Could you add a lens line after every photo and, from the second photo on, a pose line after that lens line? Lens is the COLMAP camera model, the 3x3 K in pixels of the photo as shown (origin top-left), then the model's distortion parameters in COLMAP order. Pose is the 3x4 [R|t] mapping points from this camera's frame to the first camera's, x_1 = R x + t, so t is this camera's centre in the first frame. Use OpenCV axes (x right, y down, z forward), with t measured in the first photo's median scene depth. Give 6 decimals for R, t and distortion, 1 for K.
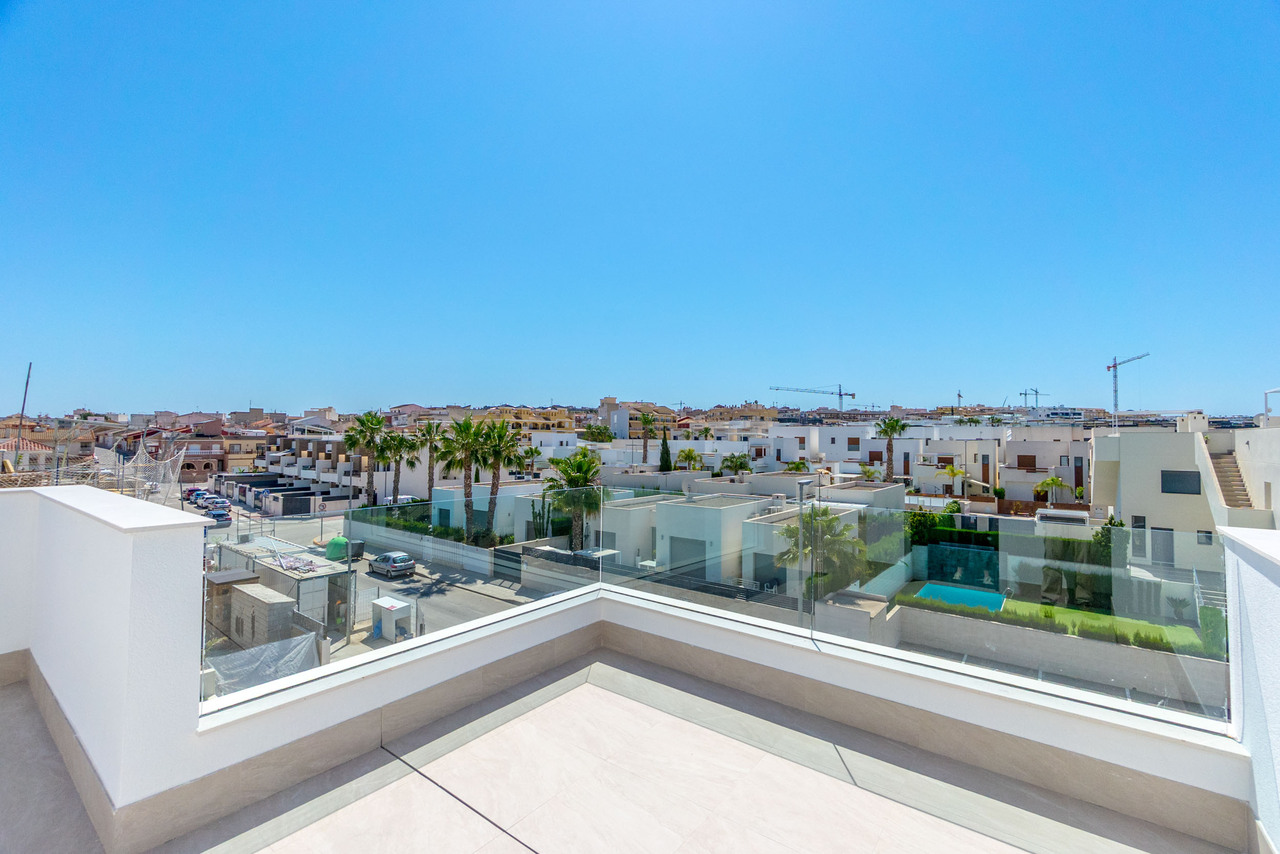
lens RADIAL K [[552.0, 0, 653.1], [0, 552.0, 424.7], [0, 0, 1]] dist [-0.005163, 0.000655]
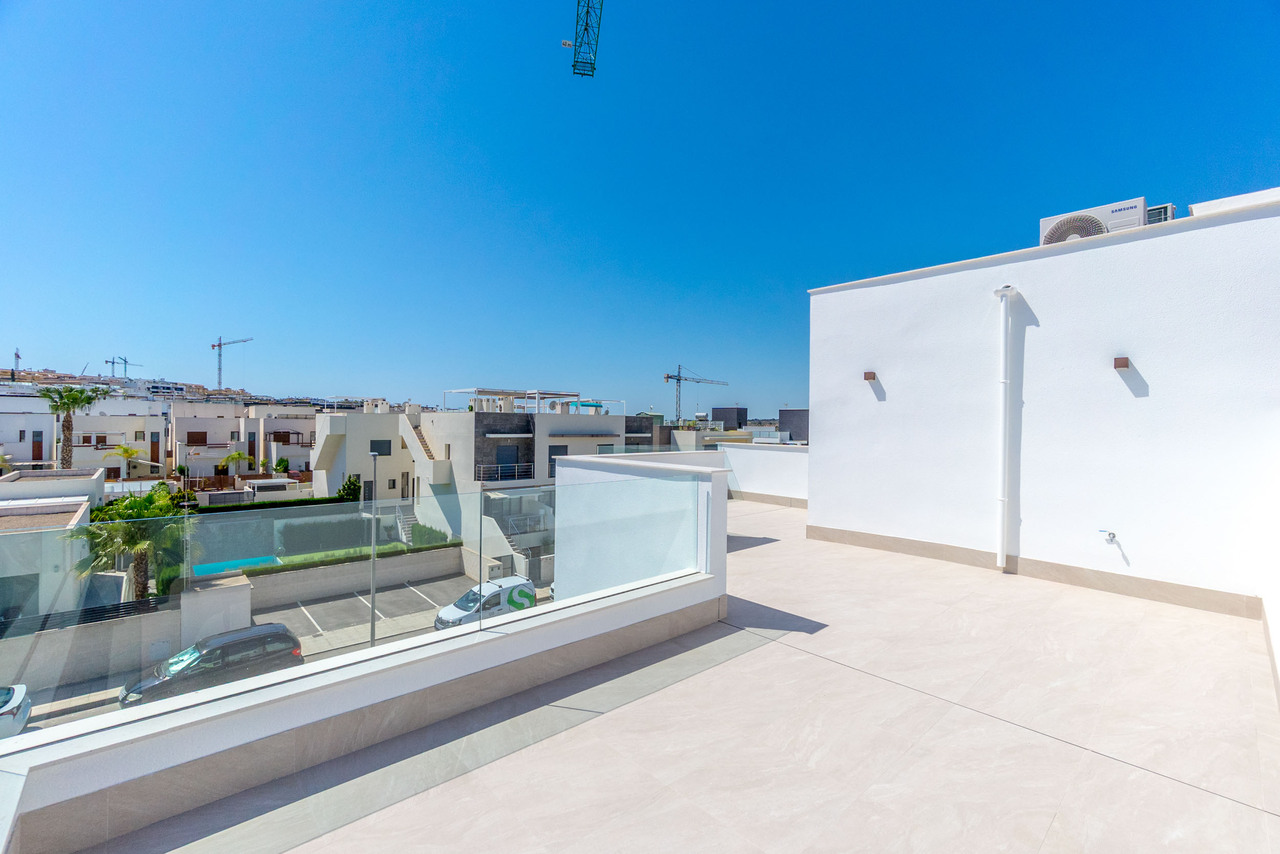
lens RADIAL K [[552.0, 0, 643.0], [0, 552.0, 419.1], [0, 0, 1]] dist [-0.005163, 0.000655]
pose [[0.173333, 0.002041, 0.984861, -0.121770], [-0.036915, 0.999309, 0.004426, -0.000984], [-0.984171, -0.037123, 0.173288, 0.024585]]
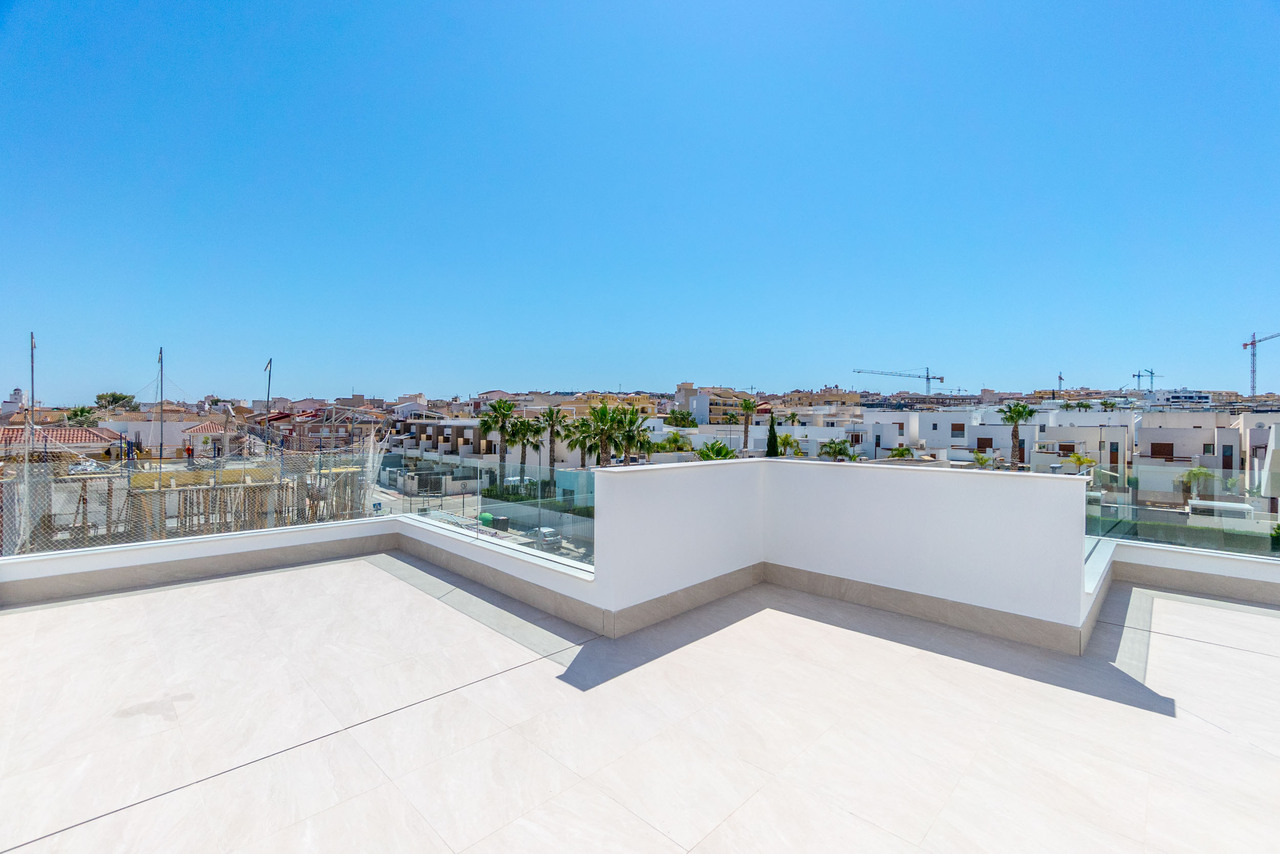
lens RADIAL K [[552.0, 0, 645.1], [0, 552.0, 426.5], [0, 0, 1]] dist [-0.005163, 0.000655]
pose [[0.991985, 0.003136, -0.126316, -0.054248], [0.000762, 0.999525, 0.030801, -0.001509], [0.126353, -0.030650, 0.991512, -0.024198]]
